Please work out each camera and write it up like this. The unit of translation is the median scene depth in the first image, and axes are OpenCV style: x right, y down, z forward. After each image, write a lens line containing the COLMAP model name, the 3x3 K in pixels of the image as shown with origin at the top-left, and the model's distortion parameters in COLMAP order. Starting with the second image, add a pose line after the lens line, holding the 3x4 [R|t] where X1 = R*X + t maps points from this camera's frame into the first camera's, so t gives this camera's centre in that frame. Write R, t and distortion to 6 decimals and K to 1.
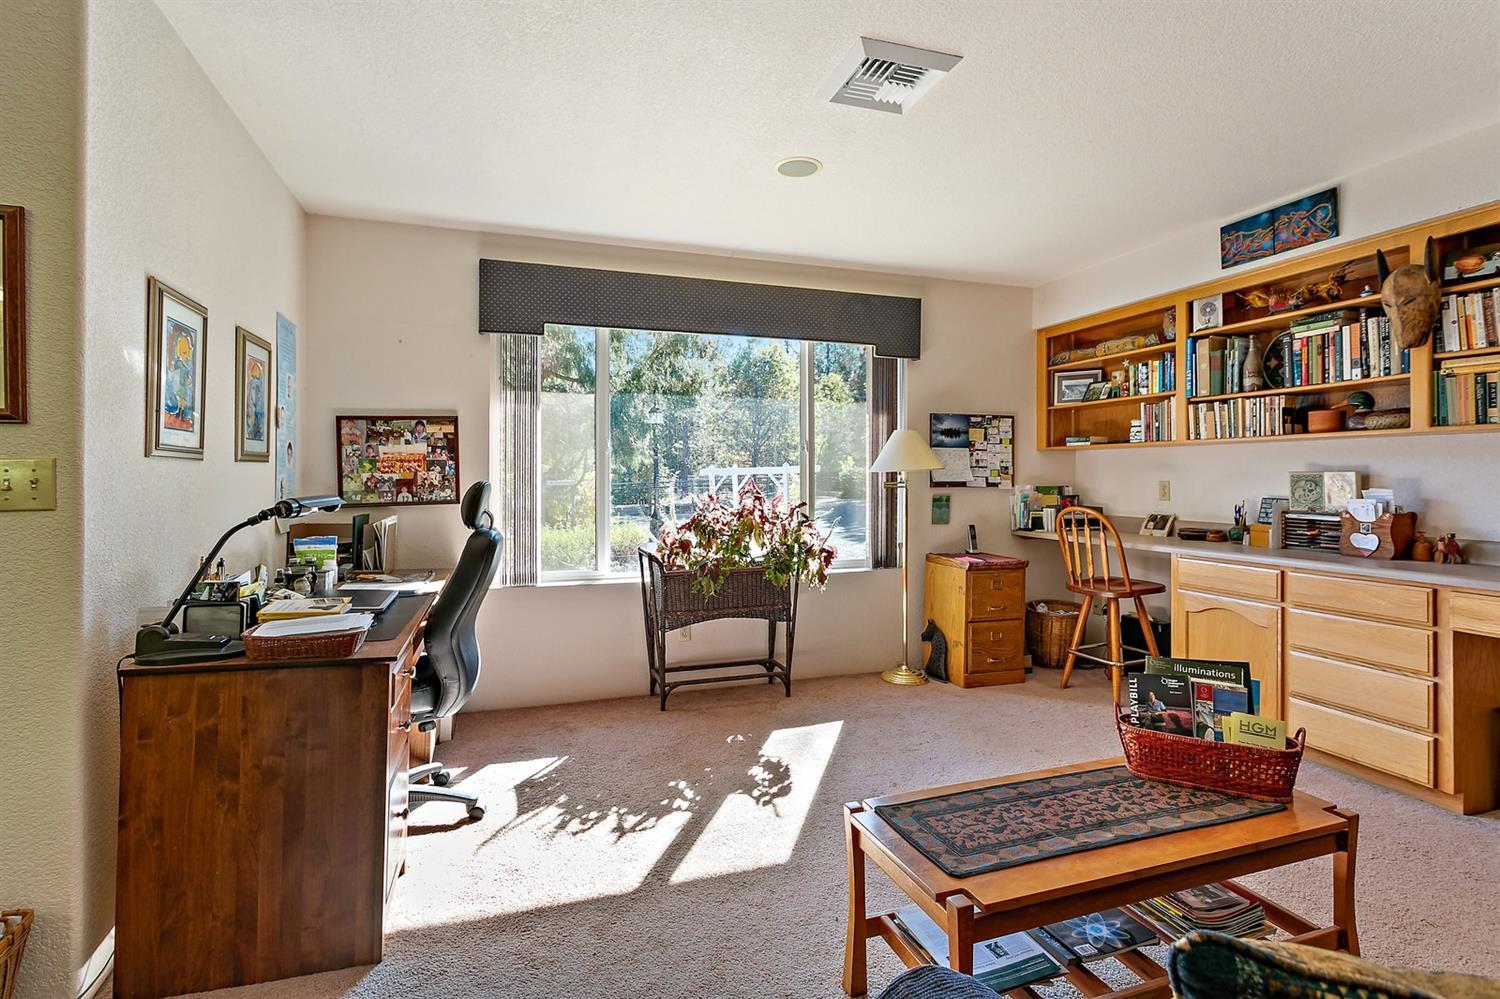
lens RADIAL K [[725.9, 0, 748.9], [0, 725.9, 474.2], [0, 0, 1]] dist [-0.003094, -0.000413]
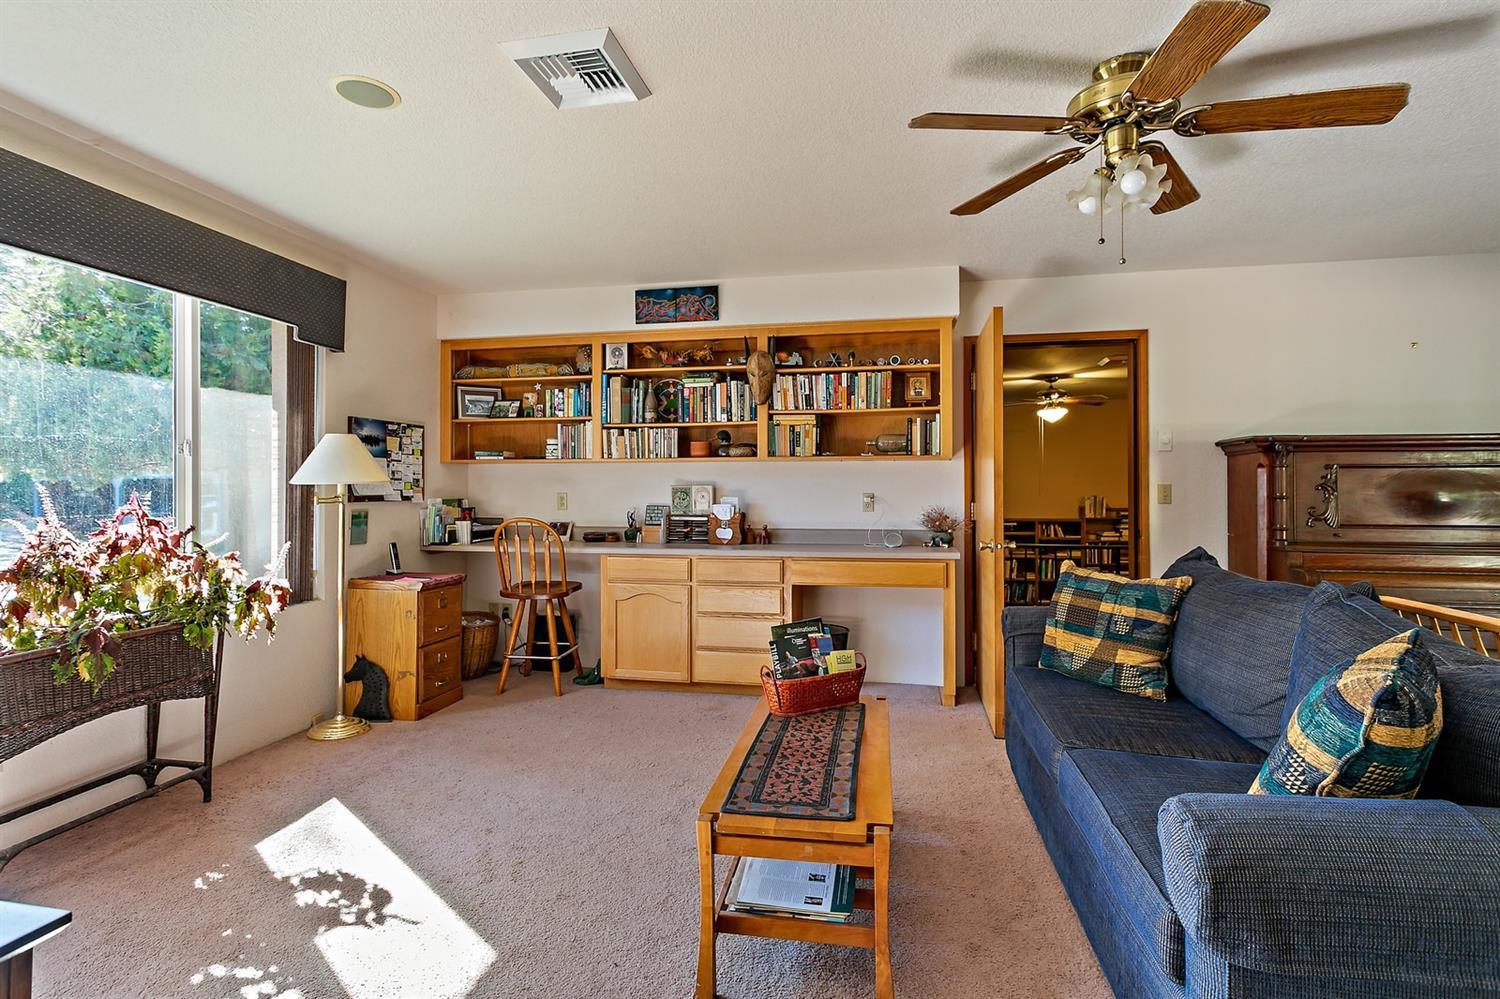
lens RADIAL K [[715.4, 0, 749.7], [0, 715.4, 486.6], [0, 0, 1]] dist [0.001168, 0.000985]
pose [[0.490232, 0.000909, 0.871592, -0.328820], [-0.000690, 1.000000, -0.000655, -0.000350], [-0.871592, -0.000280, 0.490232, 0.219899]]
